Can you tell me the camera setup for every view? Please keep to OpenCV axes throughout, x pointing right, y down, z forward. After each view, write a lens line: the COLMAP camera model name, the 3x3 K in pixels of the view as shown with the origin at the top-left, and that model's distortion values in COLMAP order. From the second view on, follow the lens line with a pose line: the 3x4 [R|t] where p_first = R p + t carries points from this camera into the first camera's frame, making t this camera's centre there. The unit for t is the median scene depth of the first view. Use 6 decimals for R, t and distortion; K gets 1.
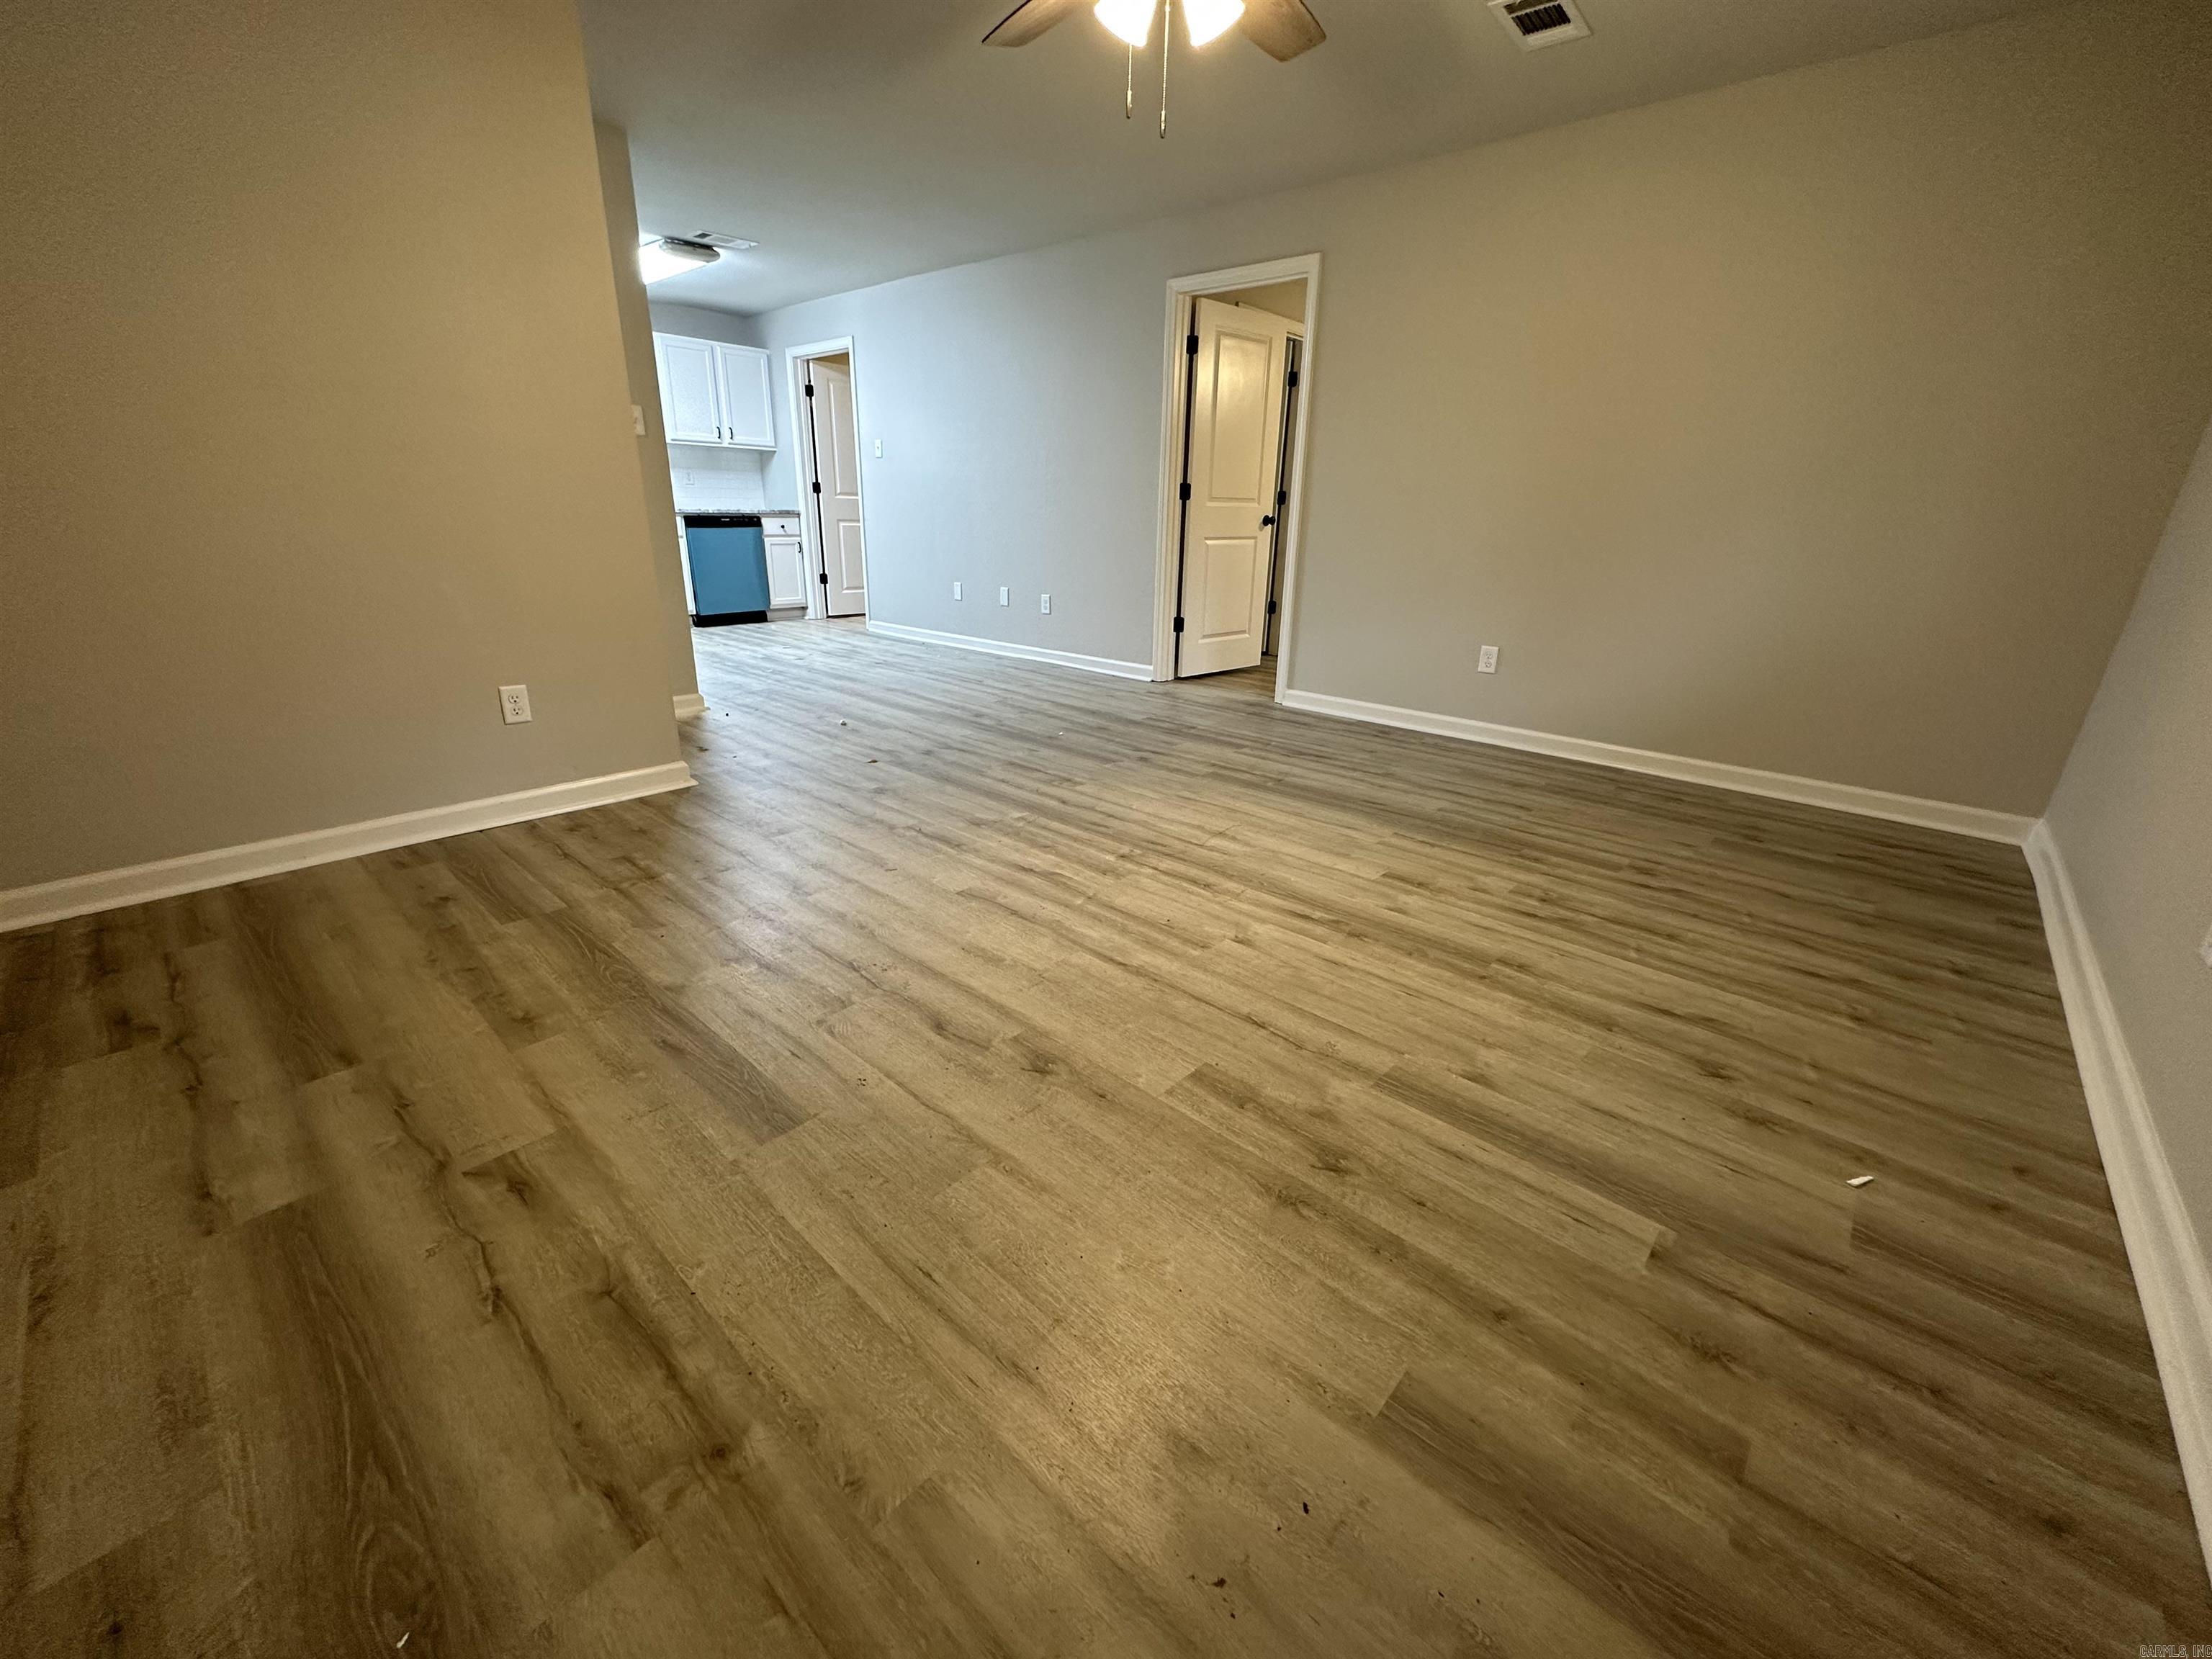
lens RADIAL K [[879.4, 0, 1106.0], [0, 879.4, 829.5], [0, 0, 1]] dist [-0.005872, 0.000818]
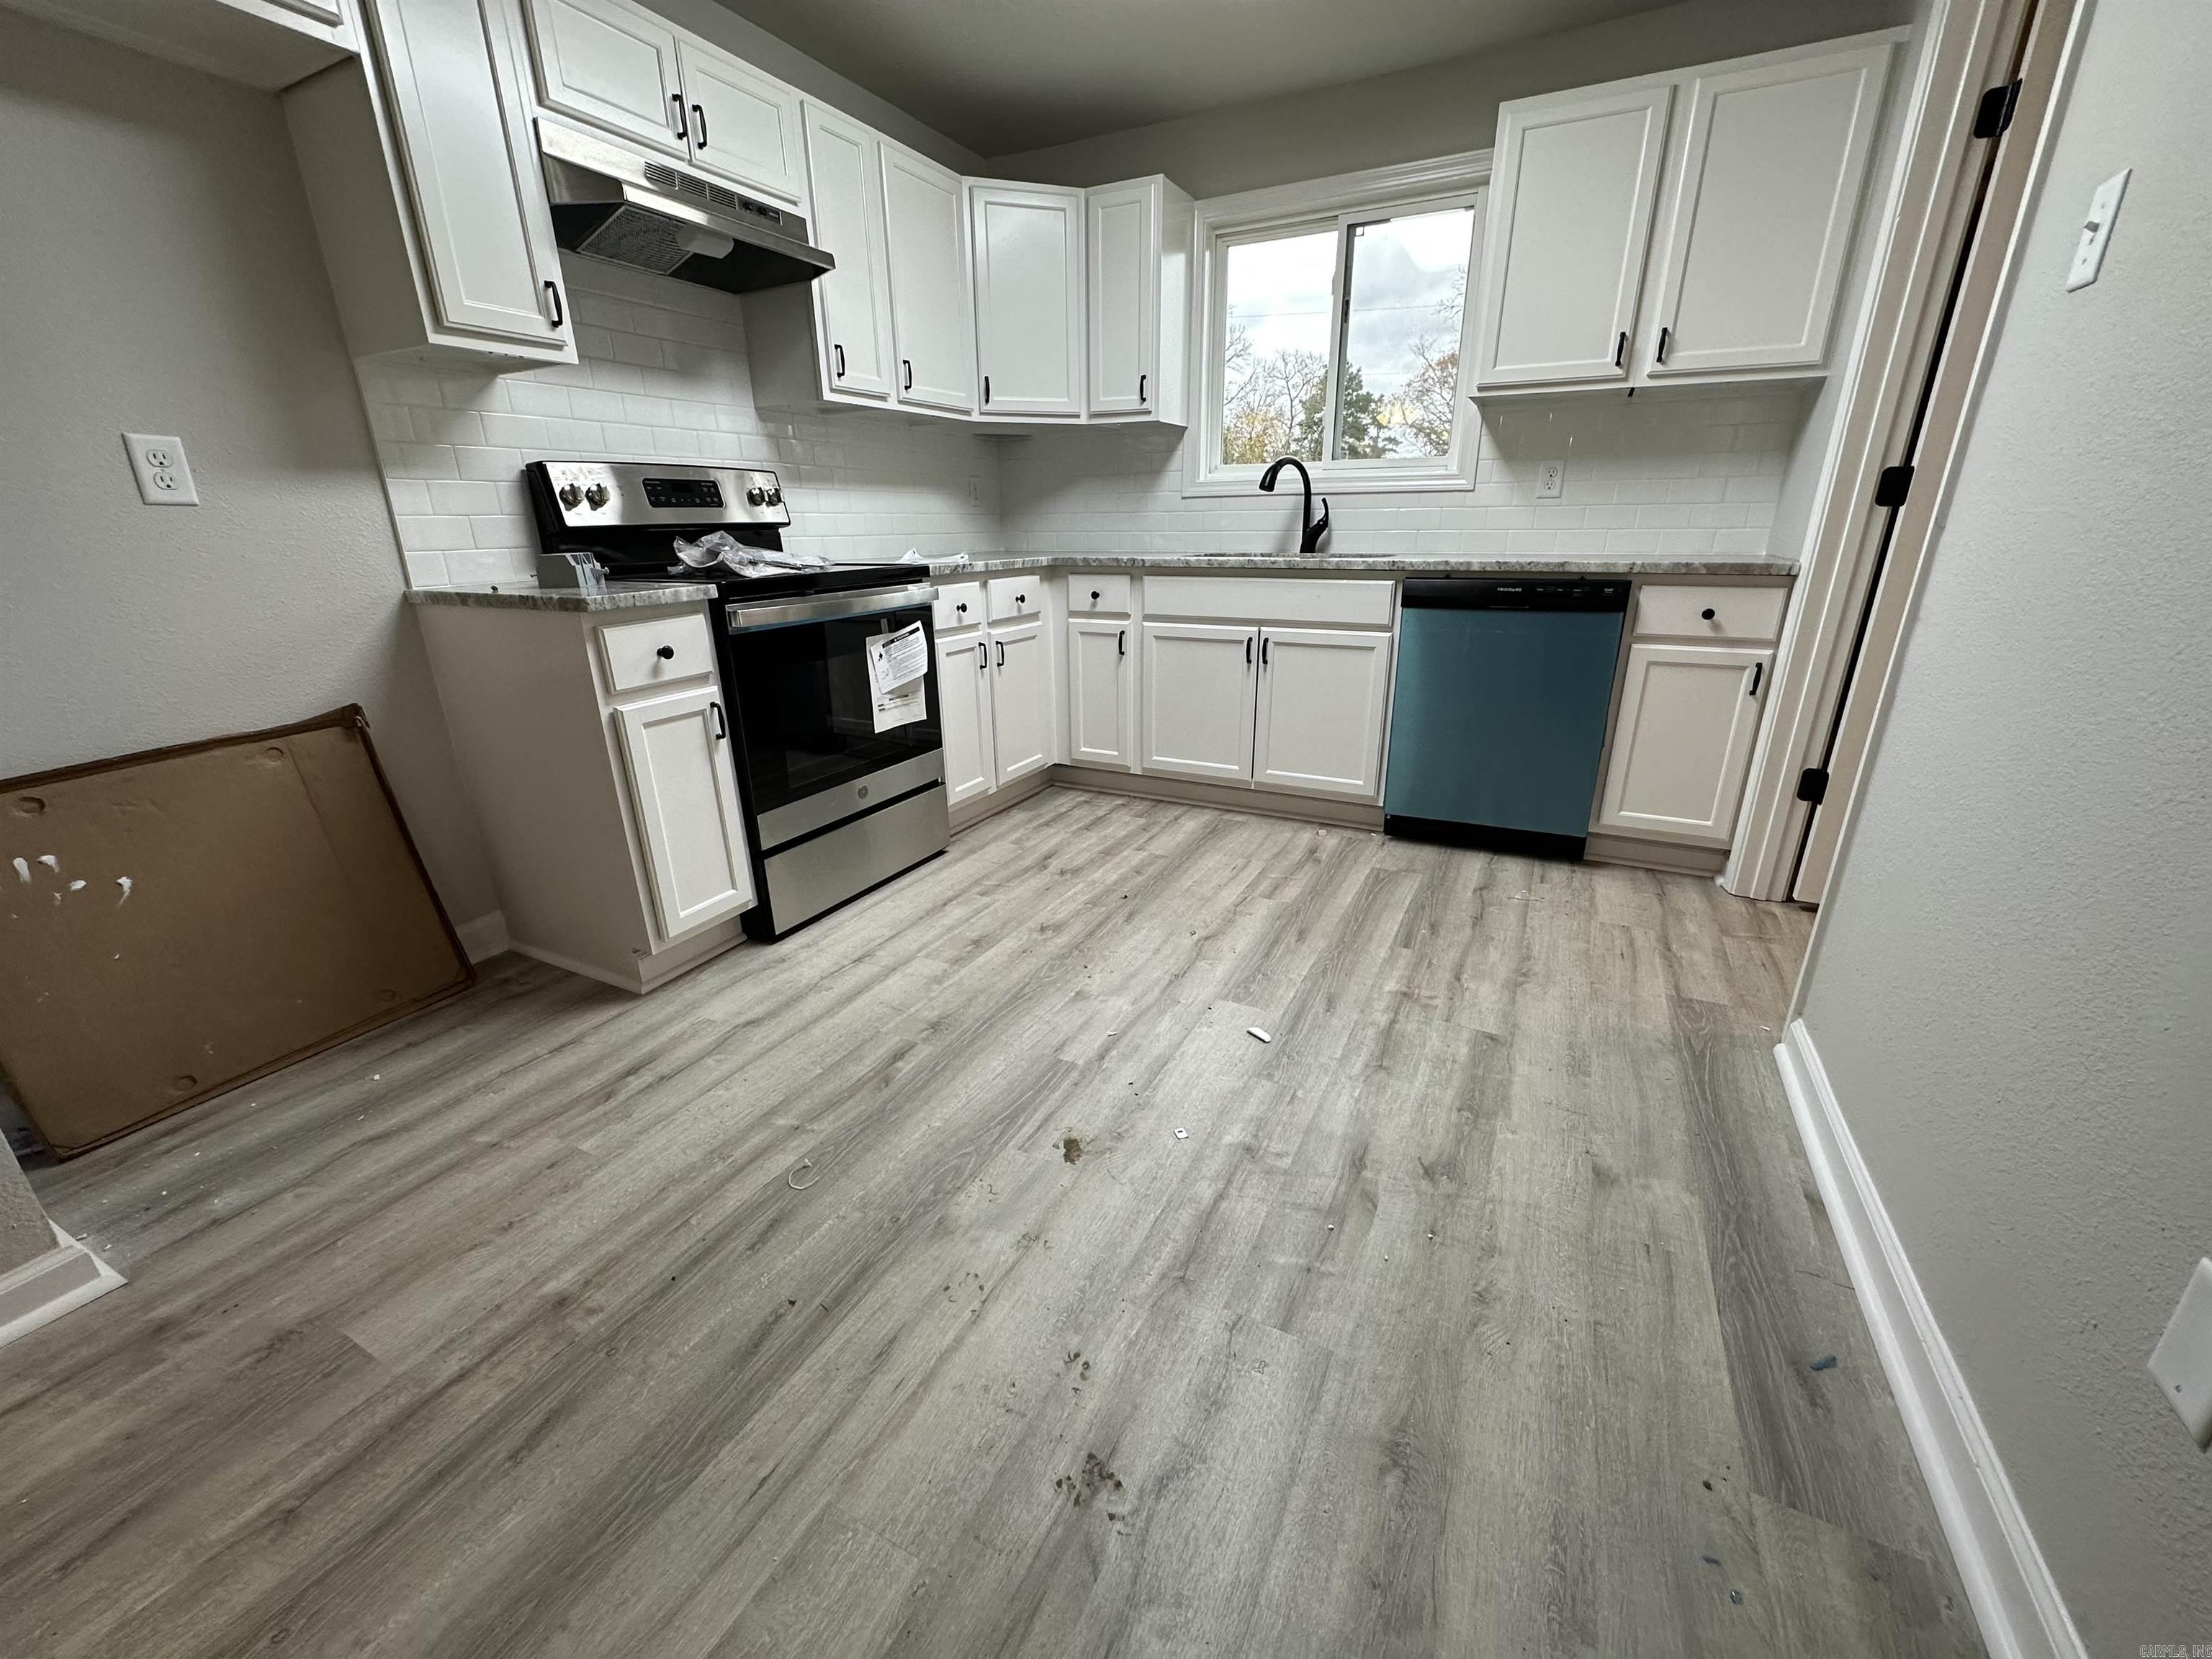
lens RADIAL K [[879.4, 0, 1106.0], [0, 879.4, 829.5], [0, 0, 1]] dist [-0.005872, 0.000818]
pose [[0.264482, 0.298267, -0.917107, -0.275450], [-0.321986, 0.923712, 0.207558, -0.685773], [0.909051, 0.240401, 0.340343, 1.815156]]
